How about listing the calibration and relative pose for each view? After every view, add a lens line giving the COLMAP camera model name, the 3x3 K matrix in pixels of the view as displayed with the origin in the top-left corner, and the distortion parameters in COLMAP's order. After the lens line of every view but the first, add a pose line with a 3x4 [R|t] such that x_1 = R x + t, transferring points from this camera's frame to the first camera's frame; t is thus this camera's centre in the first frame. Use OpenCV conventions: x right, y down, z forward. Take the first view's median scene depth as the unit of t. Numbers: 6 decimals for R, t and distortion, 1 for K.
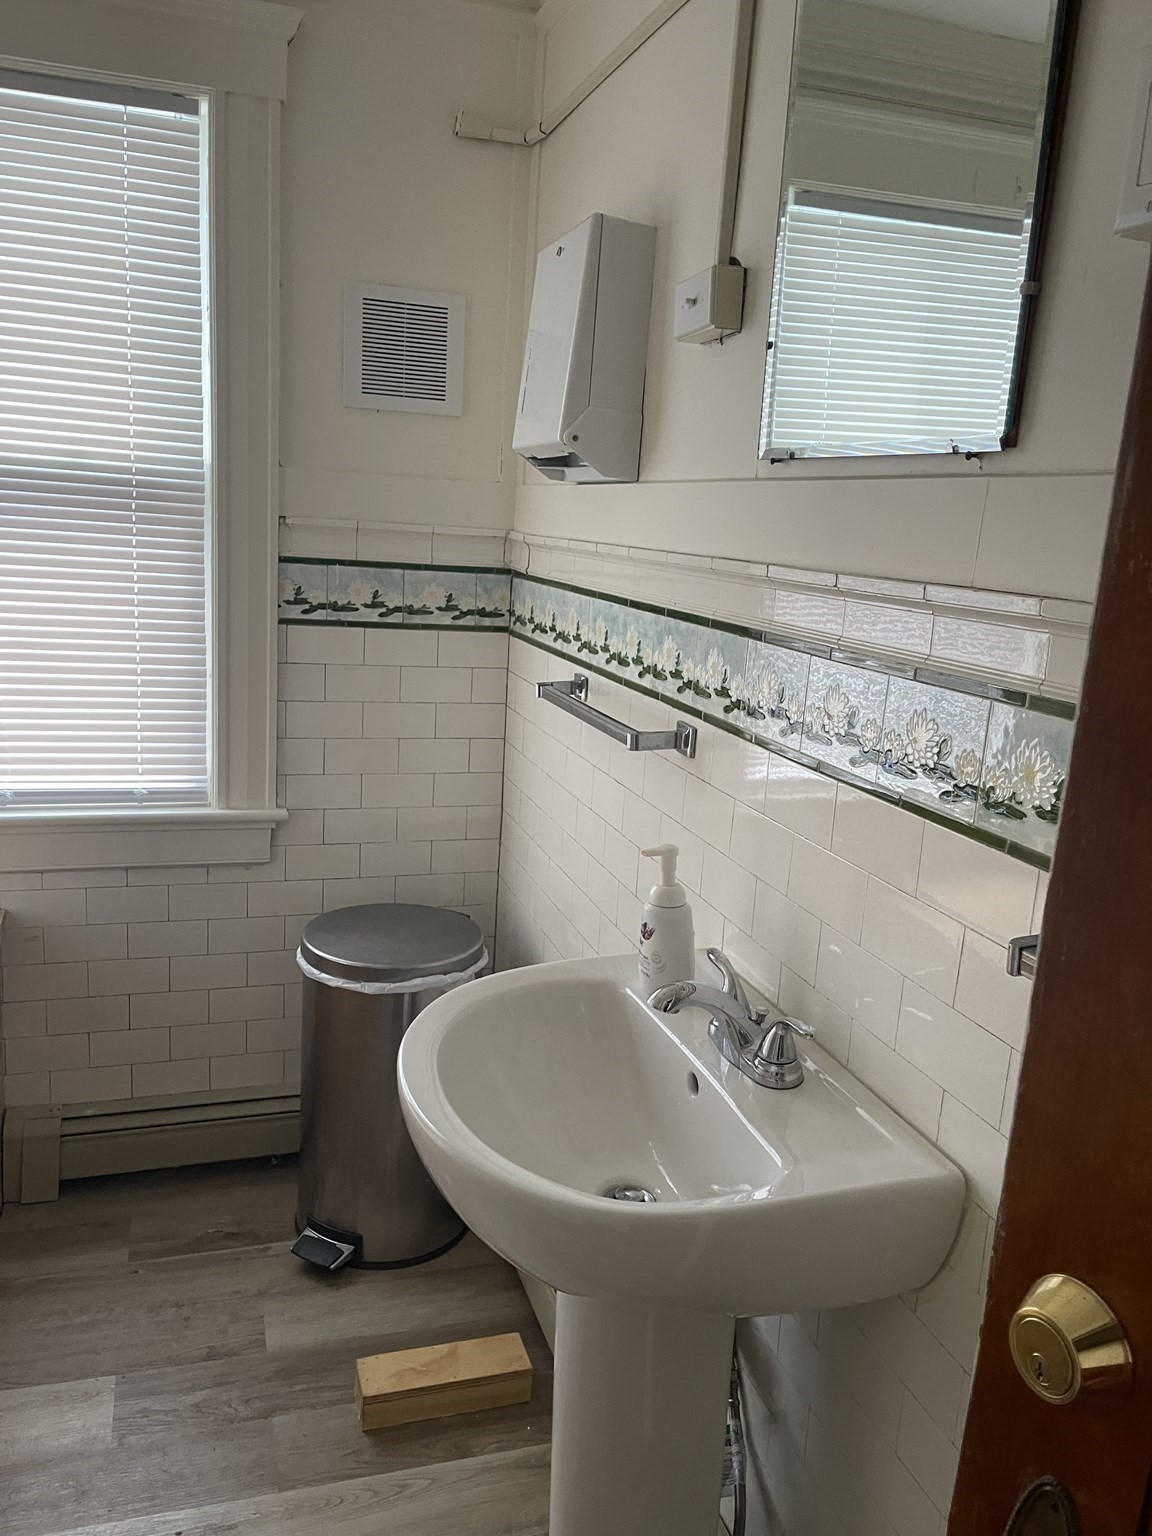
lens RADIAL K [[1153.3, 0, 582.4], [0, 1153.3, 784.0], [0, 0, 1]] dist [0.064752, -0.094072]
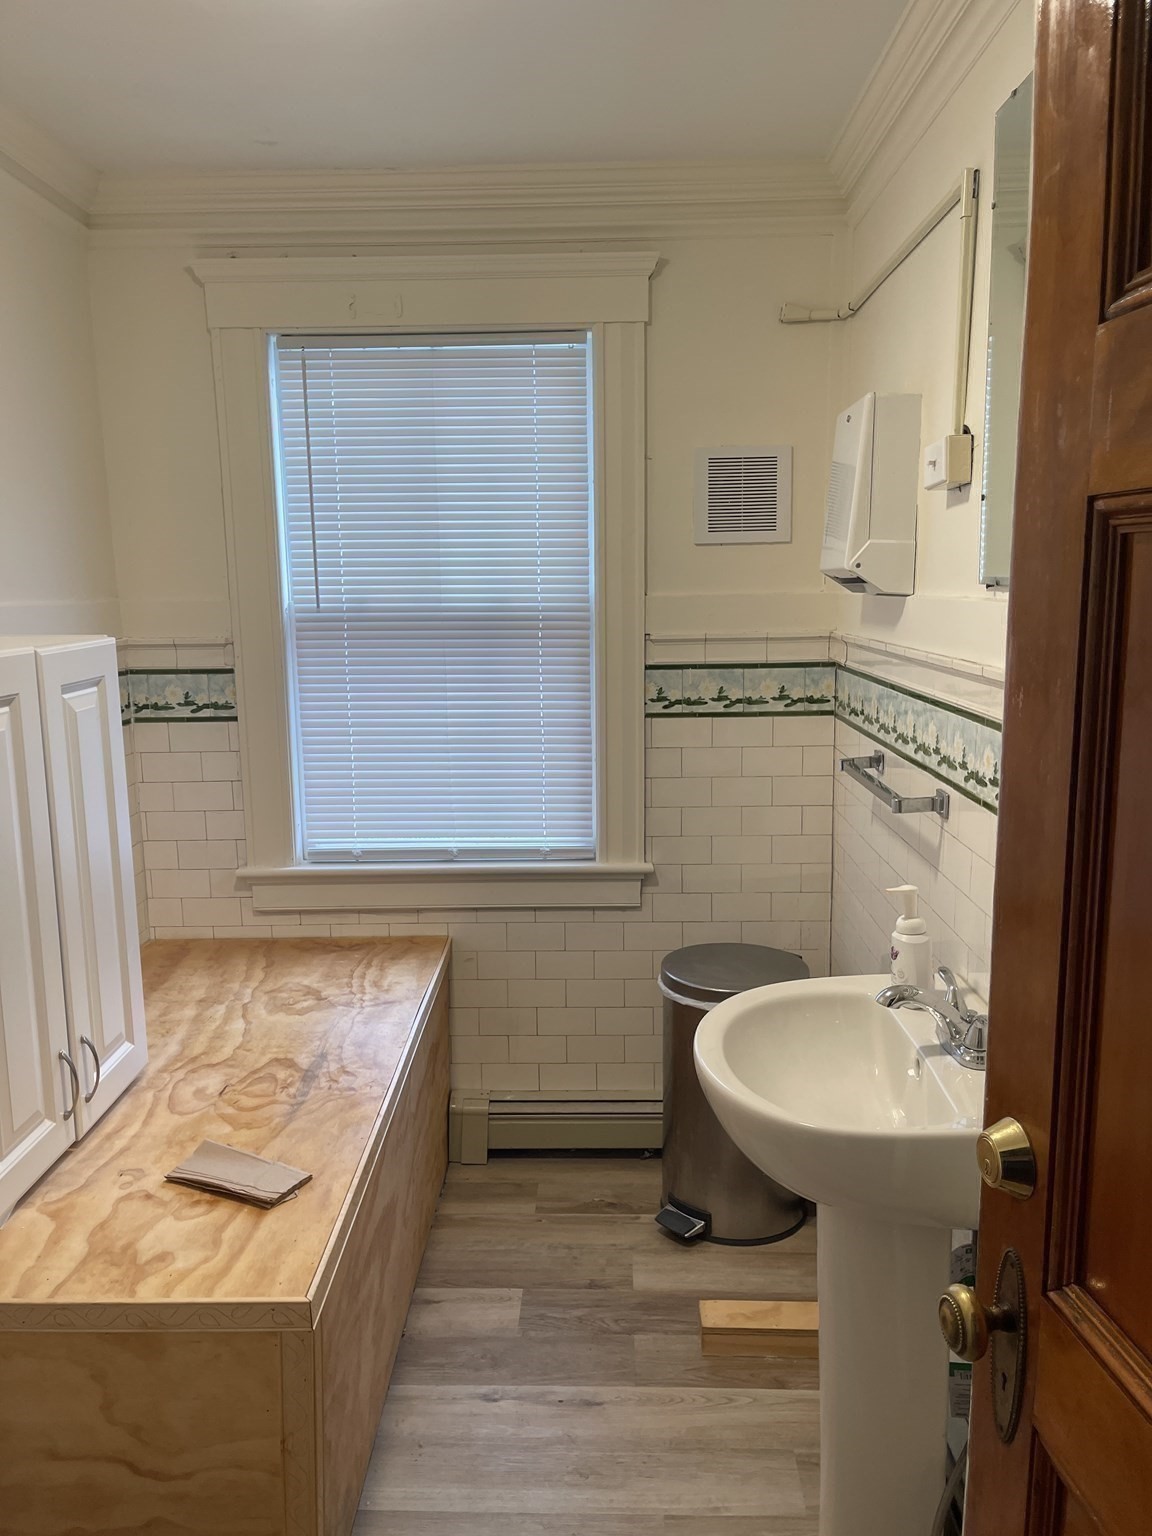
lens RADIAL K [[1153.3, 0, 582.4], [0, 1153.3, 784.0], [0, 0, 1]] dist [0.064752, -0.094072]
pose [[0.938681, -0.020234, -0.344192, 0.109650], [-0.000467, 0.998201, -0.059954, 0.010714], [0.344786, 0.056438, 0.936983, -0.209652]]
